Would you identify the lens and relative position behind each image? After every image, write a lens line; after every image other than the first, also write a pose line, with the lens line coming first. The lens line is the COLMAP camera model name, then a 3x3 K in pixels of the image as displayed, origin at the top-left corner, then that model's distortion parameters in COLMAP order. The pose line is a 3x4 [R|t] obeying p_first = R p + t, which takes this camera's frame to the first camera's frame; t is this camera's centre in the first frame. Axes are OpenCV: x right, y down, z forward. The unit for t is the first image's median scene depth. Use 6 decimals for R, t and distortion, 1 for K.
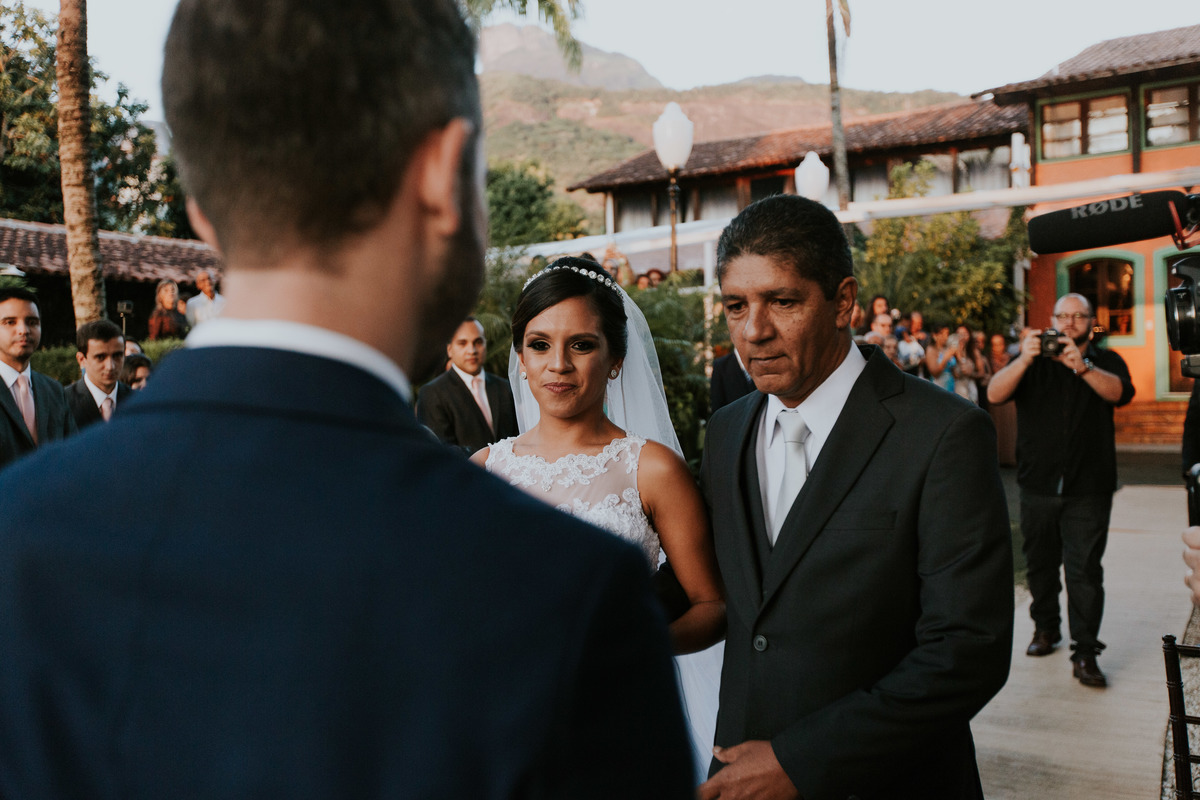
lens RADIAL K [[1168.9, 0, 592.8], [0, 1168.9, 396.1], [0, 0, 1]] dist [0.001337, -0.022852]
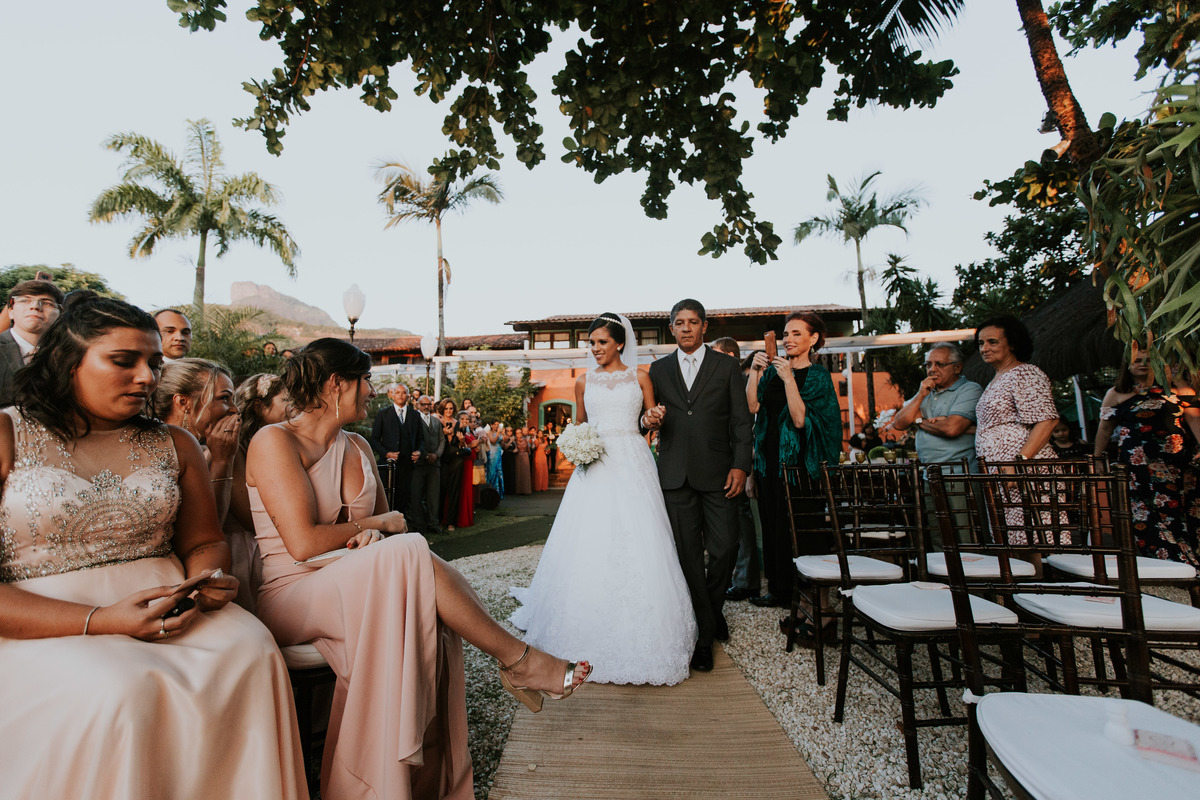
lens RADIAL K [[530.9, 0, 596.3], [0, 530.9, 401.9], [0, 0, 1]] dist [0.001462, 0.000376]
pose [[0.864787, 0.078803, 0.495918, 0.000104], [-0.002808, 0.988353, -0.152156, 0.024908], [-0.502132, 0.130190, 0.854935, 0.083366]]
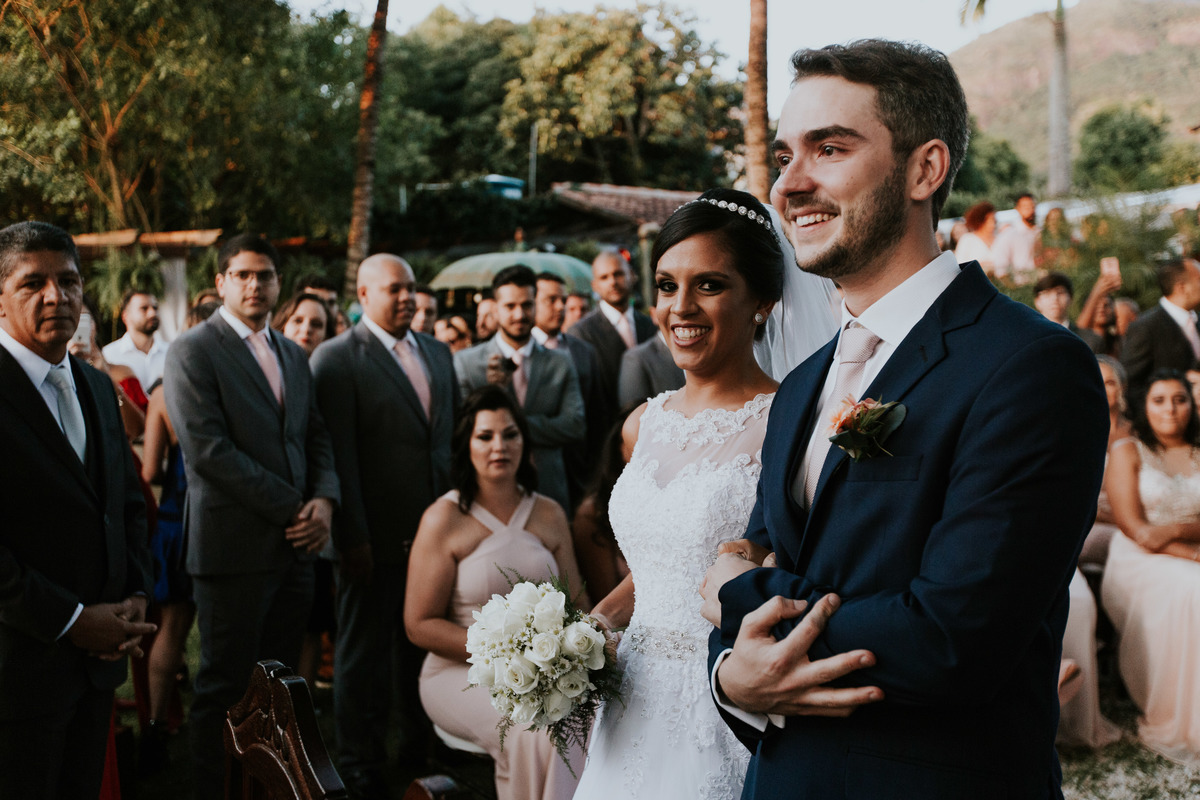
lens RADIAL K [[1170.3, 0, 589.0], [0, 1170.3, 398.2], [0, 0, 1]] dist [-0.009933, 0.017128]
pose [[0.887130, 0.037279, -0.460012, -0.013000], [-0.018276, 0.998788, 0.045696, 0.003671], [0.461158, -0.032131, 0.886736, -0.064112]]
